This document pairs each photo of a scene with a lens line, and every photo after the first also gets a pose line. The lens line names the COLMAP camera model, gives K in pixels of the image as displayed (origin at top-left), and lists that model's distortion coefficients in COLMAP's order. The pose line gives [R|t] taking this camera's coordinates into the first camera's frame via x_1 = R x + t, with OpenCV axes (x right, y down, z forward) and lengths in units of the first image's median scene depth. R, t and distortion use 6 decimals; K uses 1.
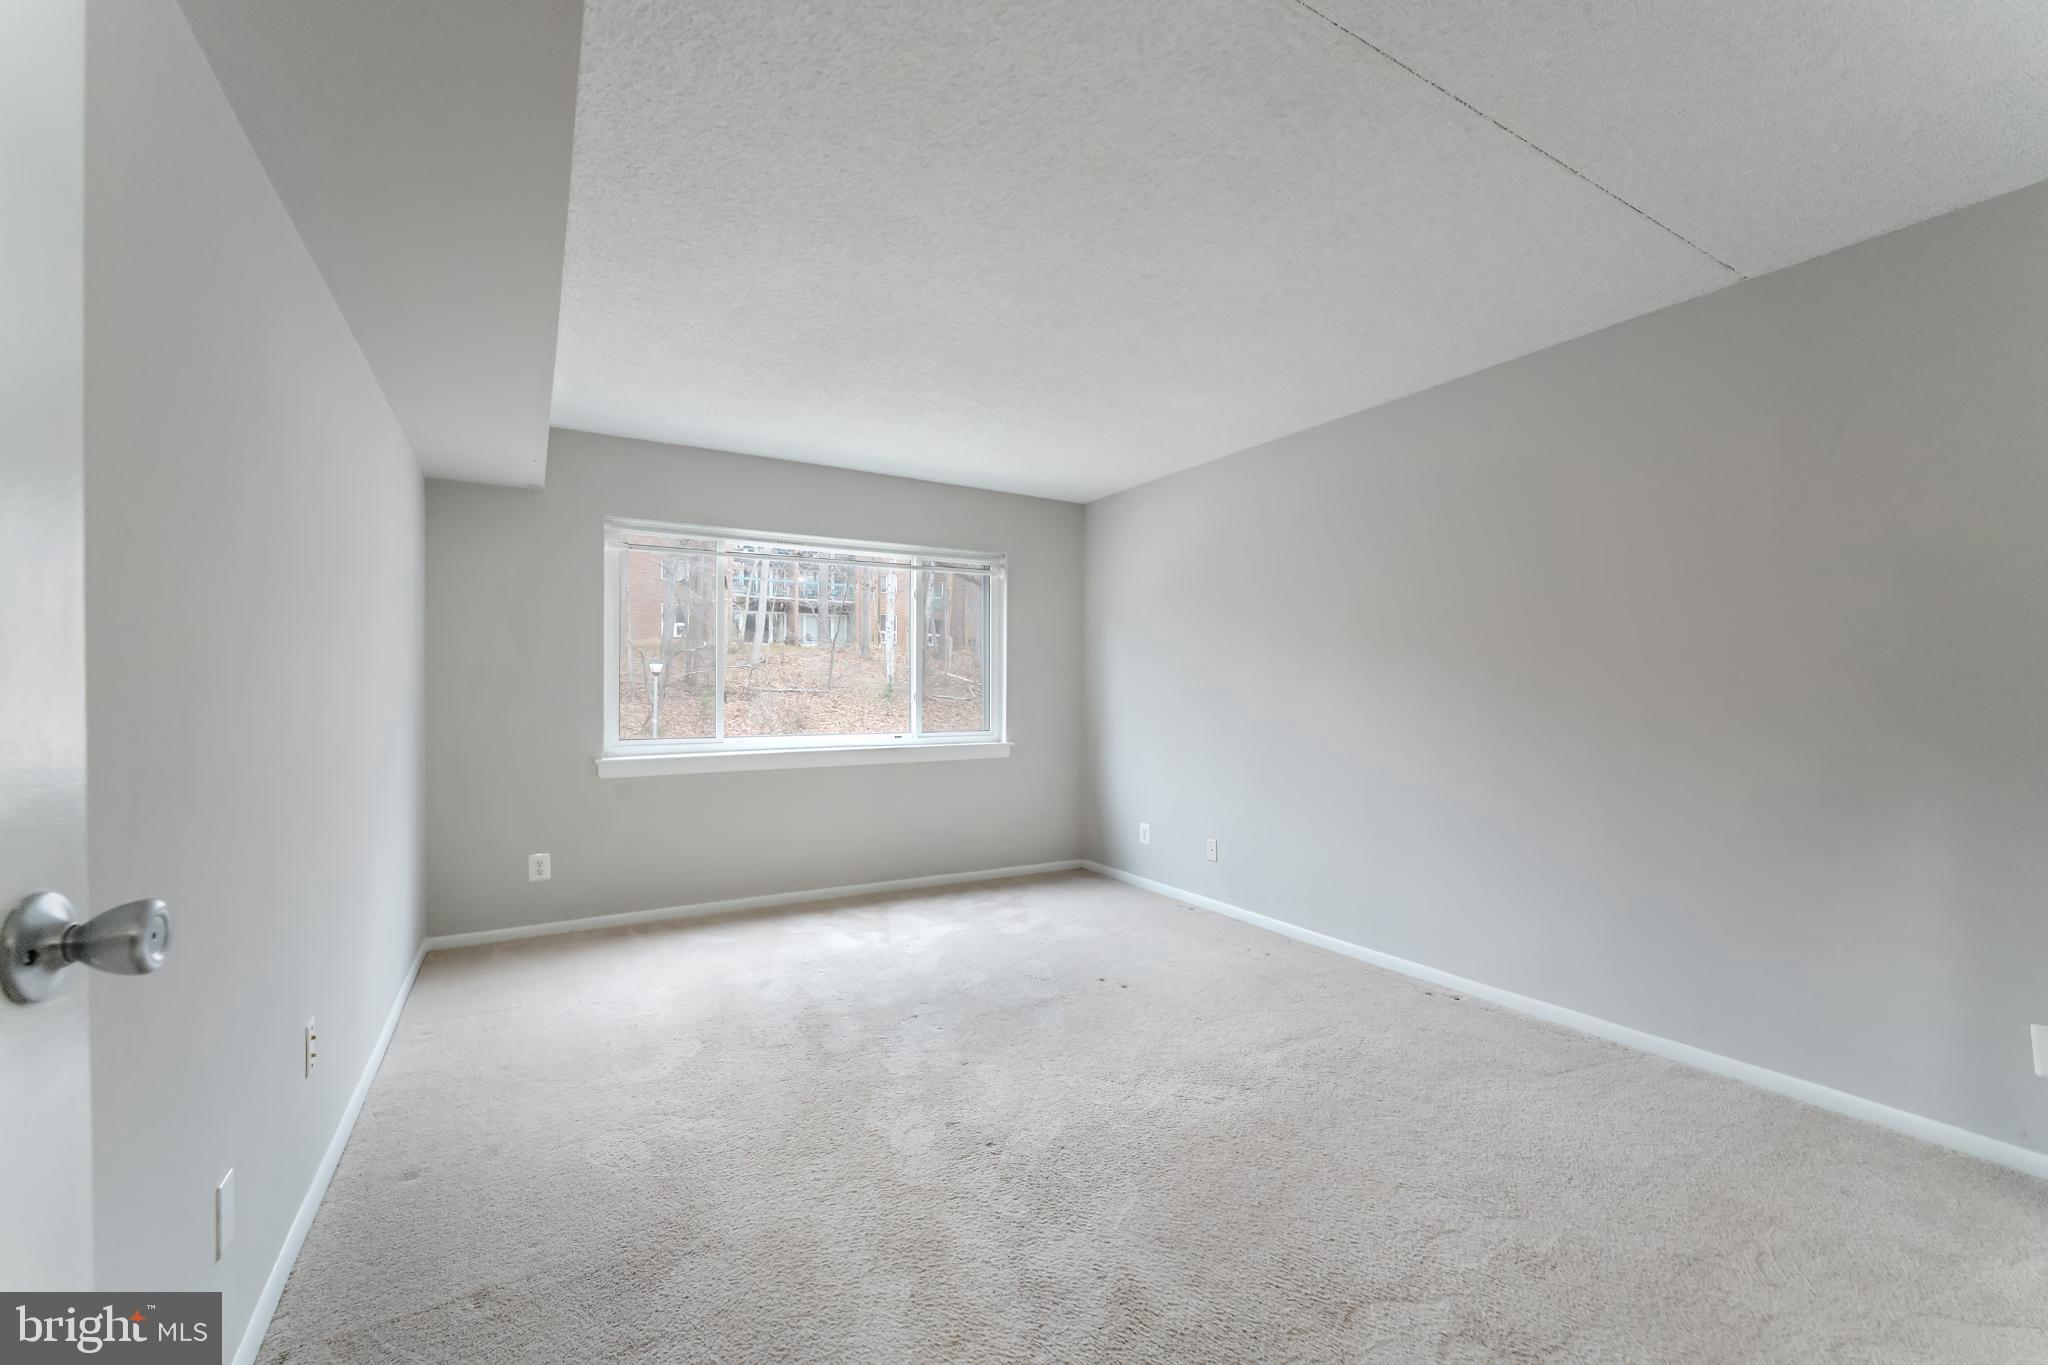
lens RADIAL K [[826.2, 0, 1024.0], [0, 826.2, 682.5], [0, 0, 1]] dist [0.000002, -0.000014]
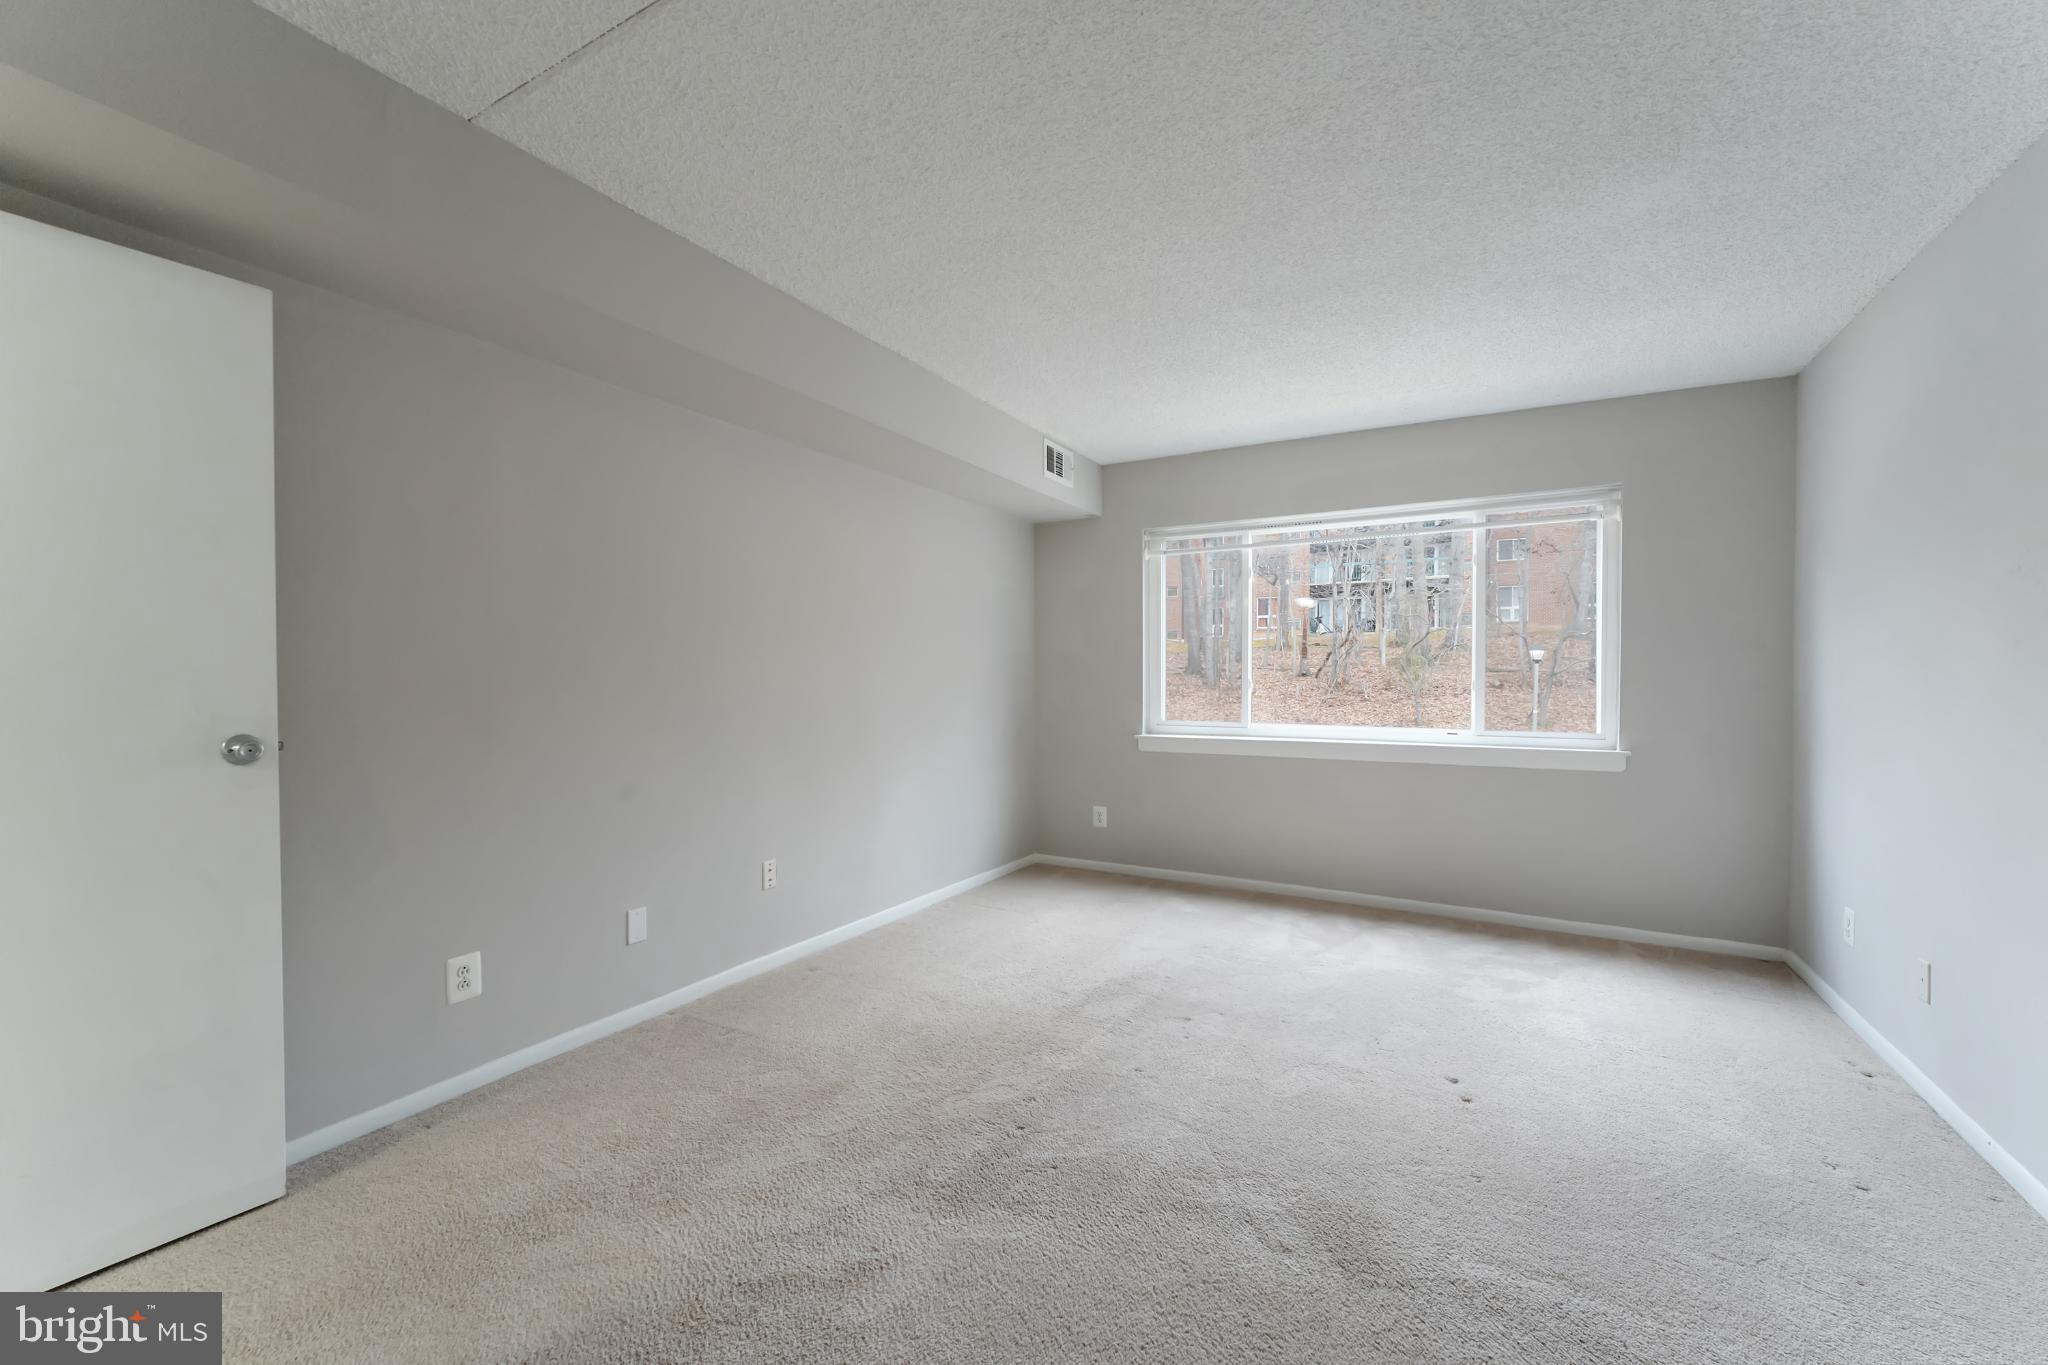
lens RADIAL K [[822.9, 0, 1020.0], [0, 822.9, 668.4], [0, 0, 1]] dist [-0.007596, -0.000036]
pose [[0.497341, -0.009008, -0.867508, 0.406583], [0.005989, 0.999958, -0.006950, 0.004857], [0.867534, -0.001739, 0.497374, 0.249992]]
